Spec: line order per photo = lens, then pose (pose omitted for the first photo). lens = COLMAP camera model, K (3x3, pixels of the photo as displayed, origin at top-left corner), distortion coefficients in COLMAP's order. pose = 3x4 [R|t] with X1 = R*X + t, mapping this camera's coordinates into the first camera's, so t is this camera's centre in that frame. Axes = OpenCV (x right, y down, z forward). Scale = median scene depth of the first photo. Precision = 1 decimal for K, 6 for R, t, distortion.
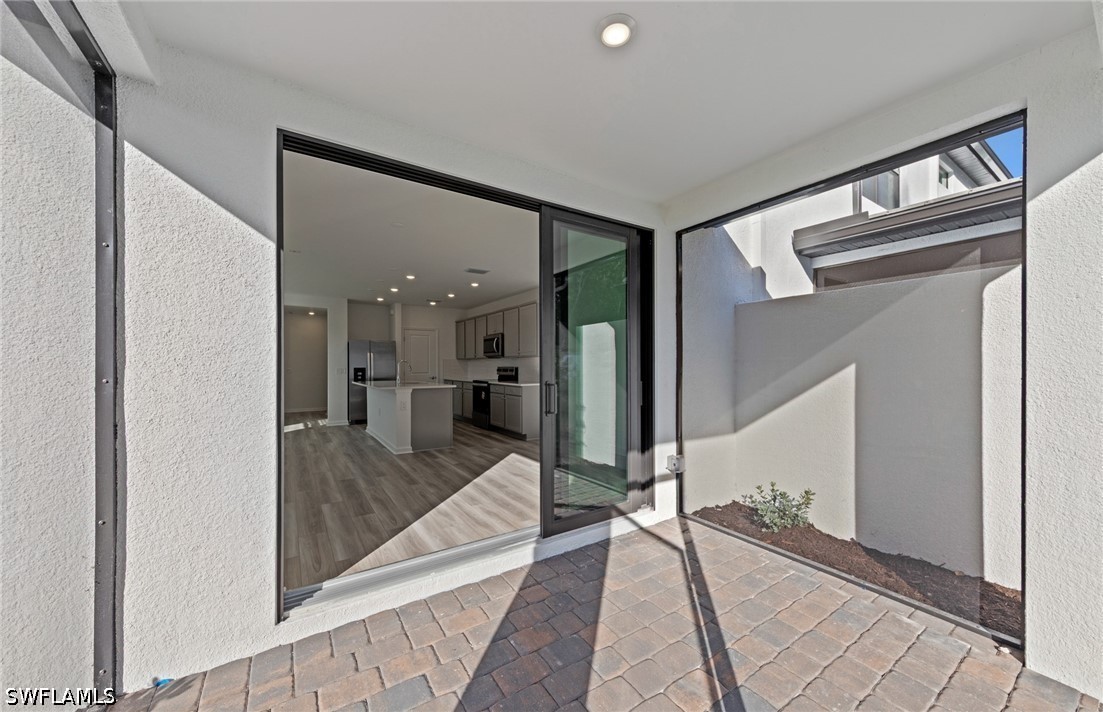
lens RADIAL K [[393.6, 0, 553.4], [0, 393.6, 362.1], [0, 0, 1]] dist [0.006562, -0.000031]
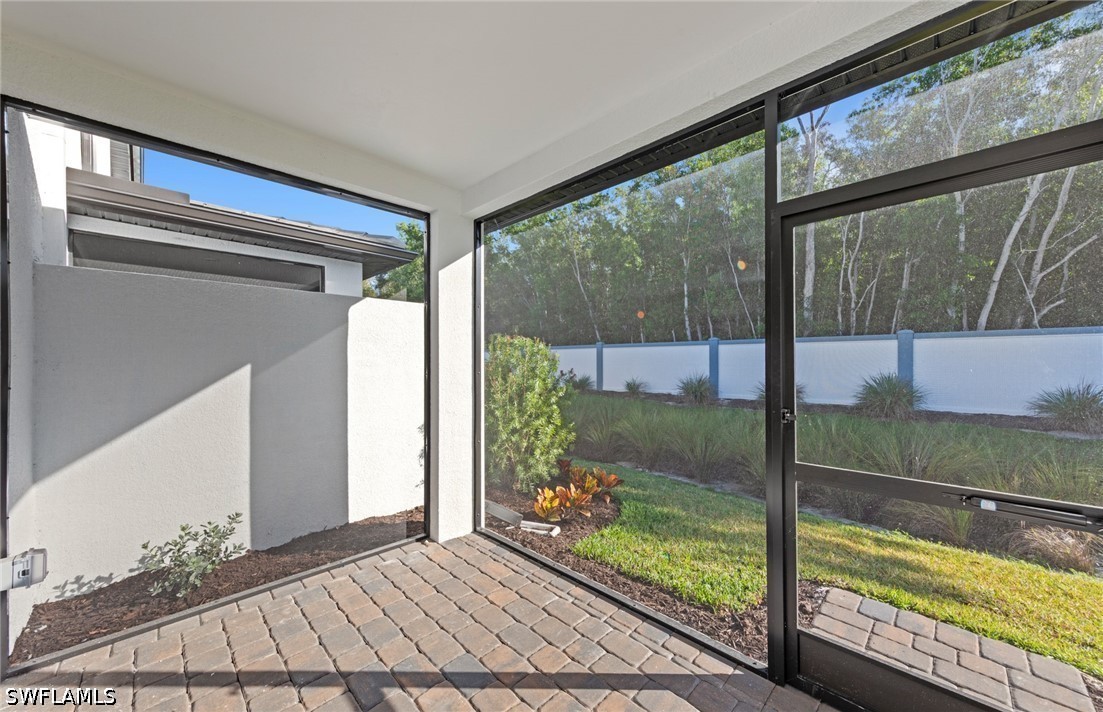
lens RADIAL K [[404.3, 0, 556.3], [0, 404.3, 361.7], [0, 0, 1]] dist [0.005941, -0.000167]
pose [[-0.200624, -0.002558, 0.979665, -0.322455], [-0.005131, 0.999986, 0.001560, -0.008349], [-0.979655, -0.004713, -0.200634, 0.451076]]
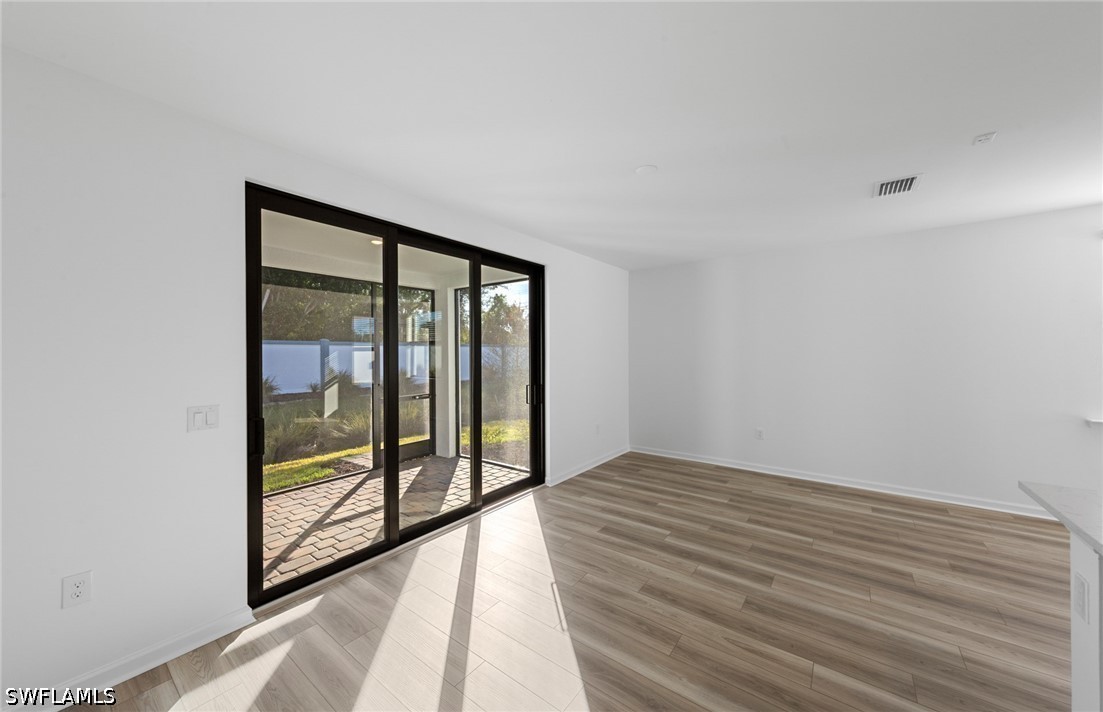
lens RADIAL K [[390.3, 0, 550.9], [0, 390.3, 354.2], [0, 0, 1]] dist [0.003599, -0.000196]
pose [[-0.948061, 0.006091, -0.318030, -0.039336], [0.008574, 0.999943, -0.006408, -0.045849], [0.317972, -0.008802, -0.948059, 1.787294]]
